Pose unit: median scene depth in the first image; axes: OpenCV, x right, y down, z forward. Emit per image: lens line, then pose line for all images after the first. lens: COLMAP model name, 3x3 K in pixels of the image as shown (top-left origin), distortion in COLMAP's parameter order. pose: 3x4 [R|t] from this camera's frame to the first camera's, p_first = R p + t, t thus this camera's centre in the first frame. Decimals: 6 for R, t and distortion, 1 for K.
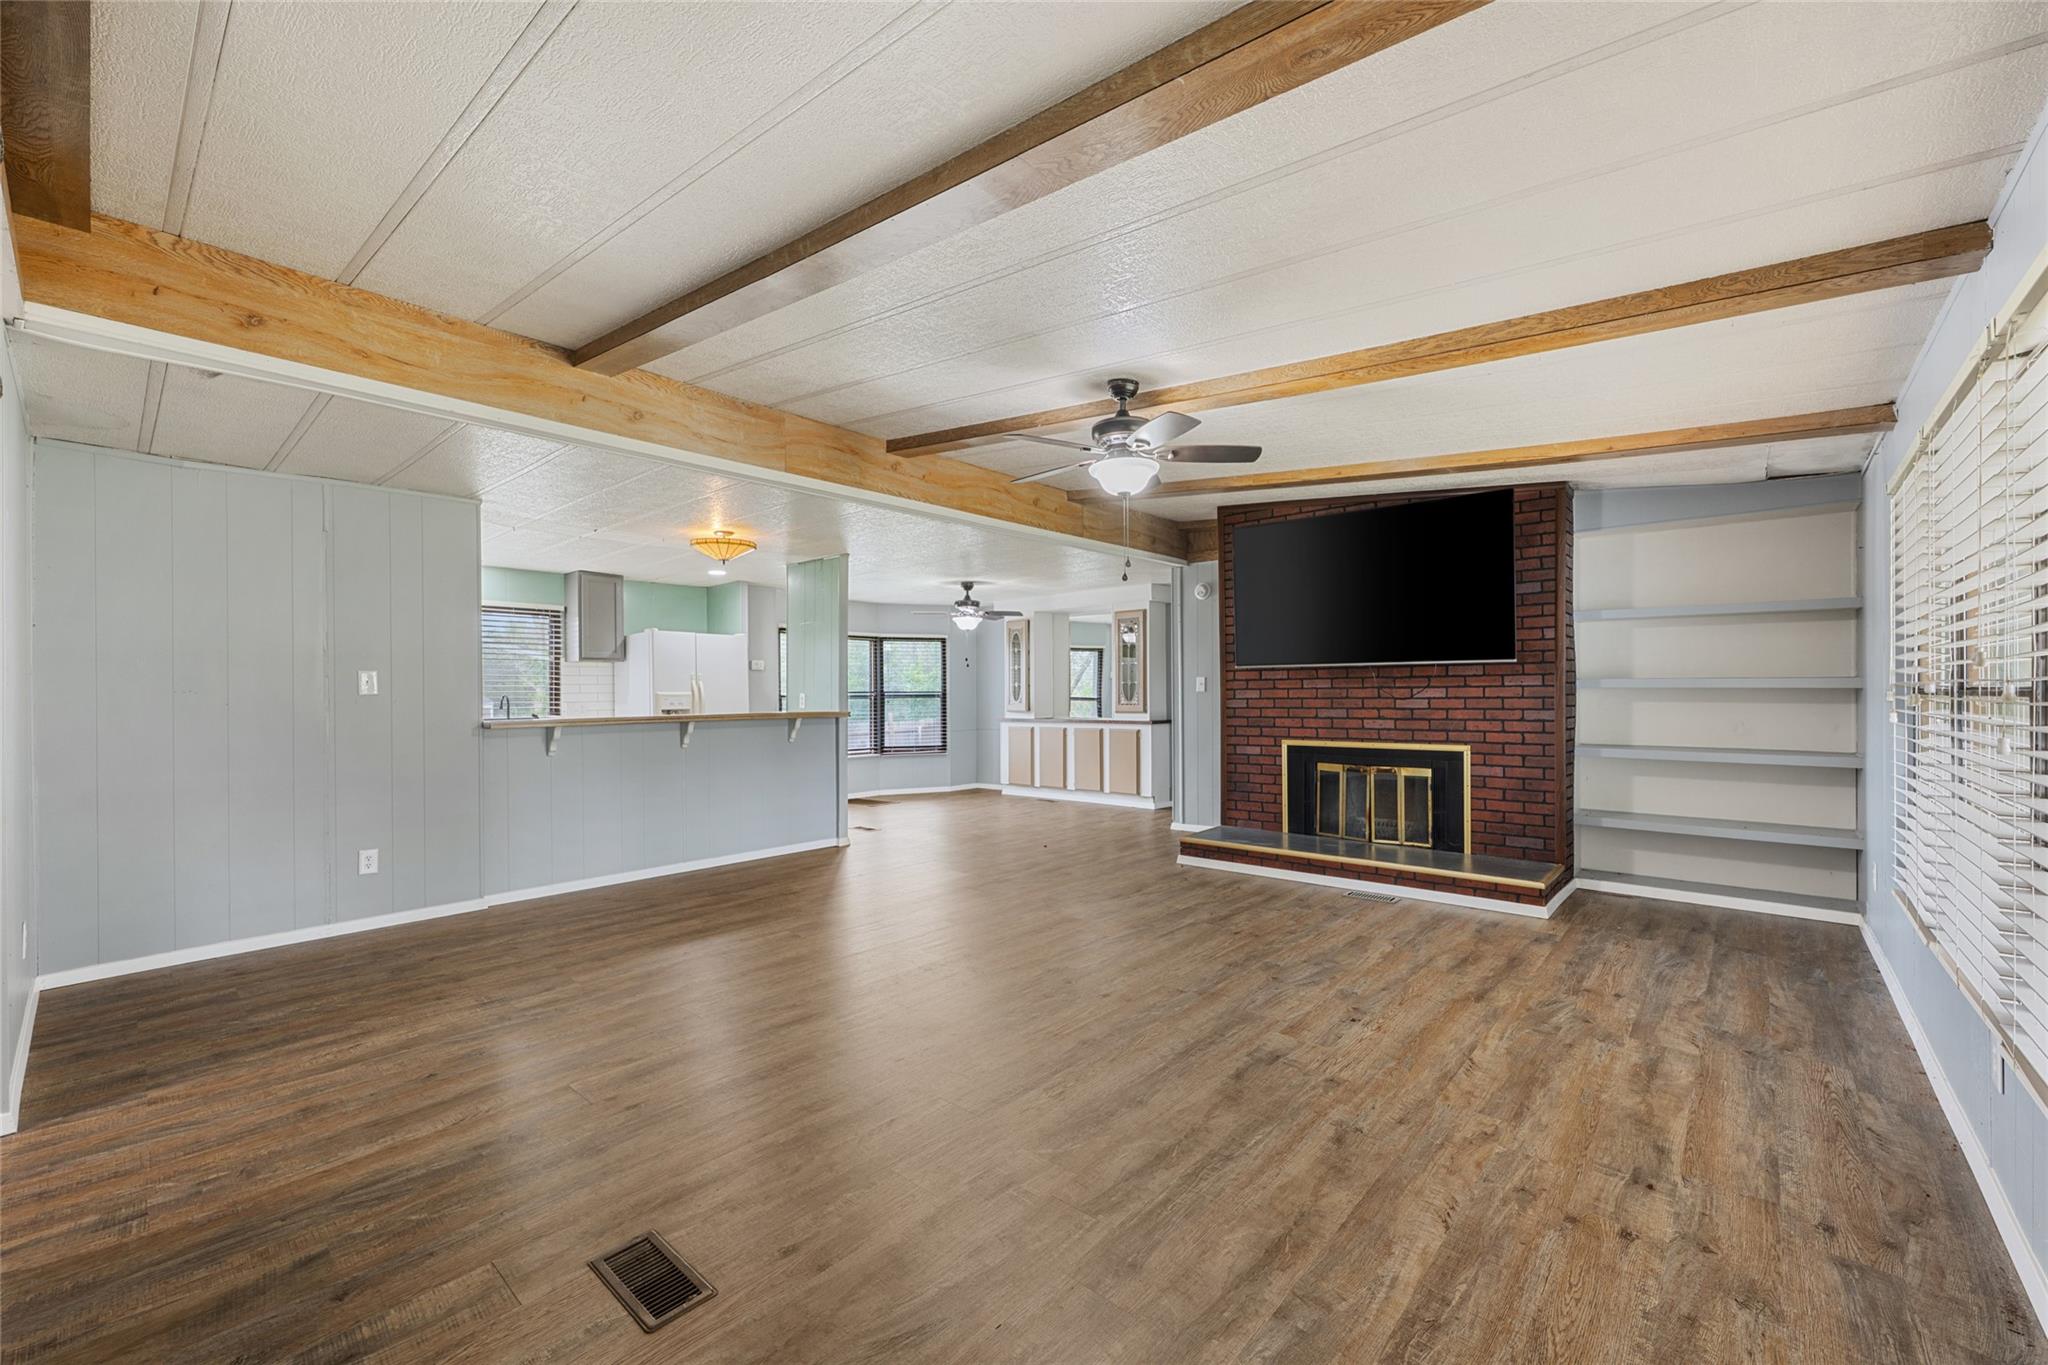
lens RADIAL K [[815.7, 0, 1018.9], [0, 815.7, 695.9], [0, 0, 1]] dist [-0.001889, -0.000010]
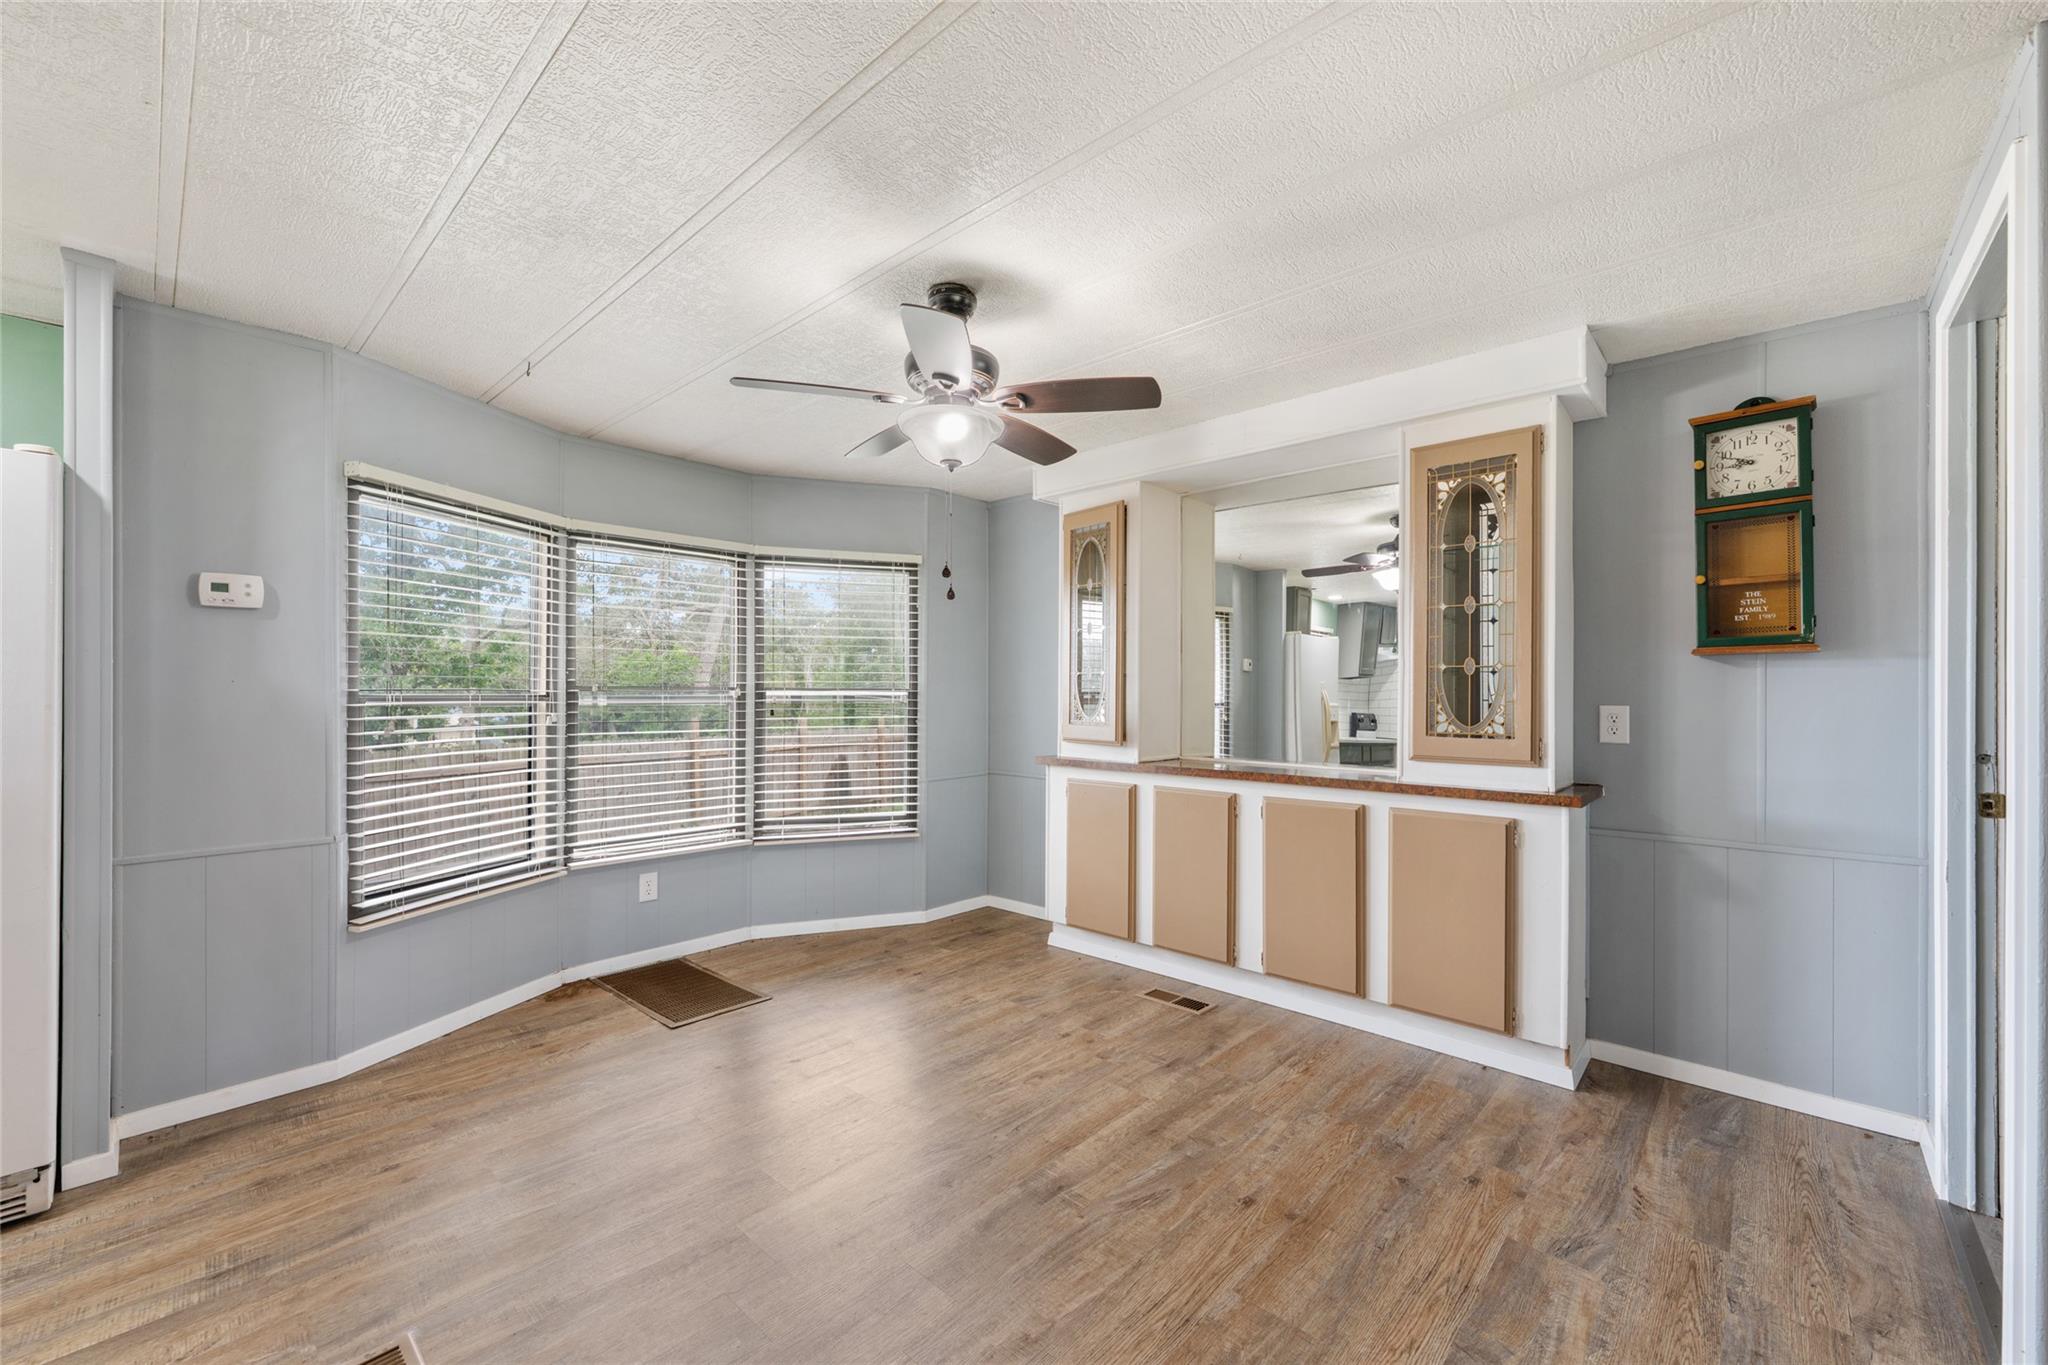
lens RADIAL K [[815.7, 0, 1029.5], [0, 815.7, 690.0], [0, 0, 1]] dist [-0.001889, -0.000010]
pose [[0.999894, 0.010786, -0.009748, -0.057931], [-0.010853, 0.999918, -0.006835, -0.005711], [0.009674, 0.006940, 0.999929, 1.269606]]
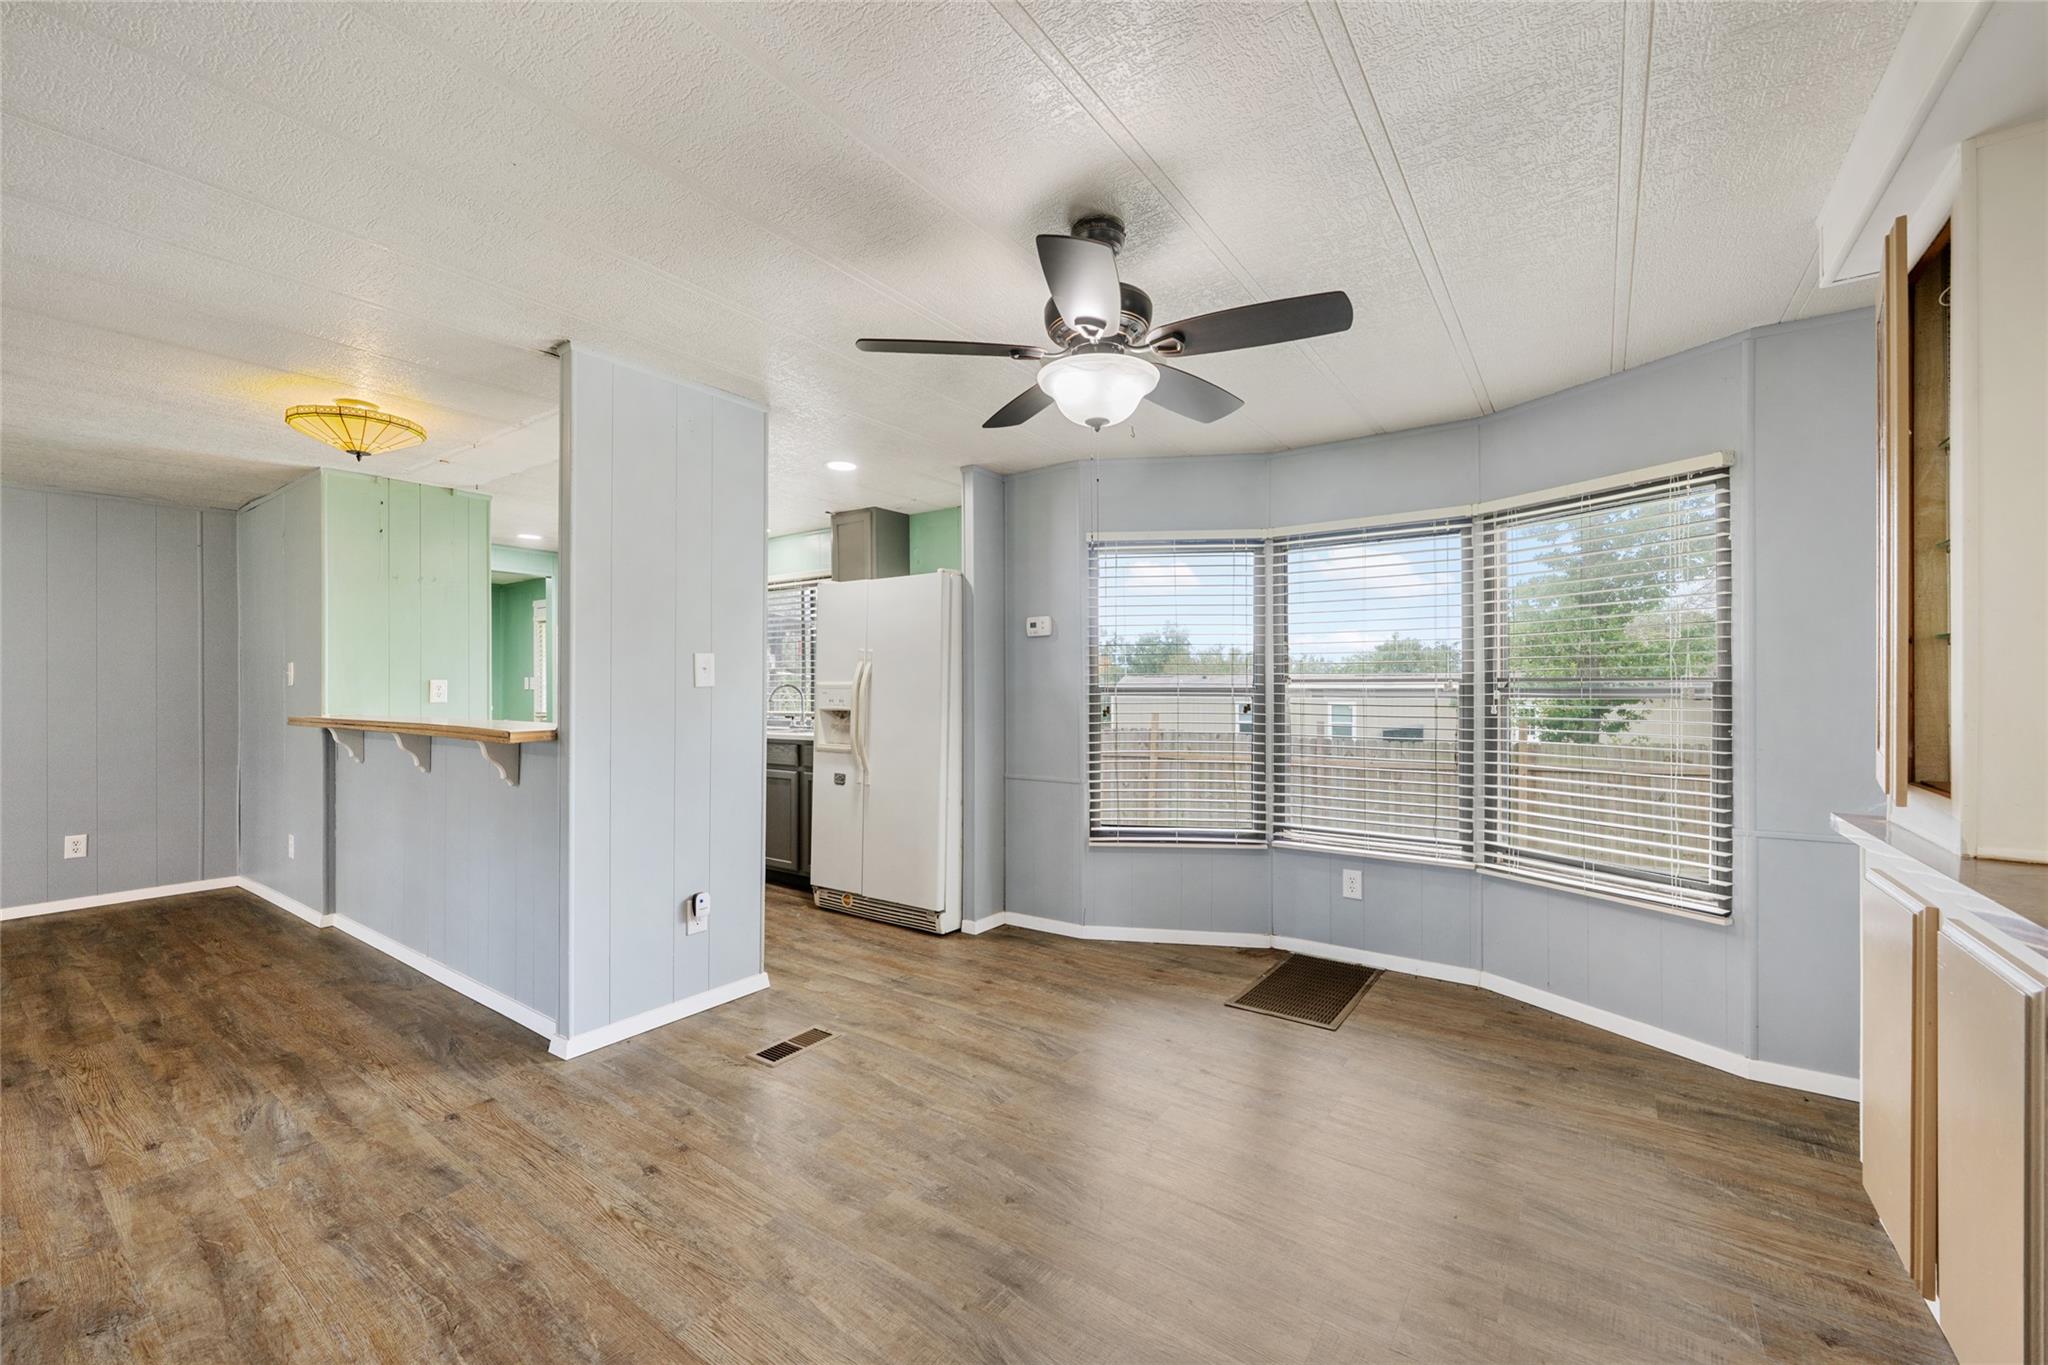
lens RADIAL K [[815.7, 0, 1014.4], [0, 815.7, 690.3], [0, 0, 1]] dist [-0.001889, -0.000010]
pose [[0.101015, 0.011616, -0.994817, 0.304143], [-0.001982, 0.999932, 0.011475, -0.008212], [0.994883, 0.000812, 0.101031, 1.663627]]
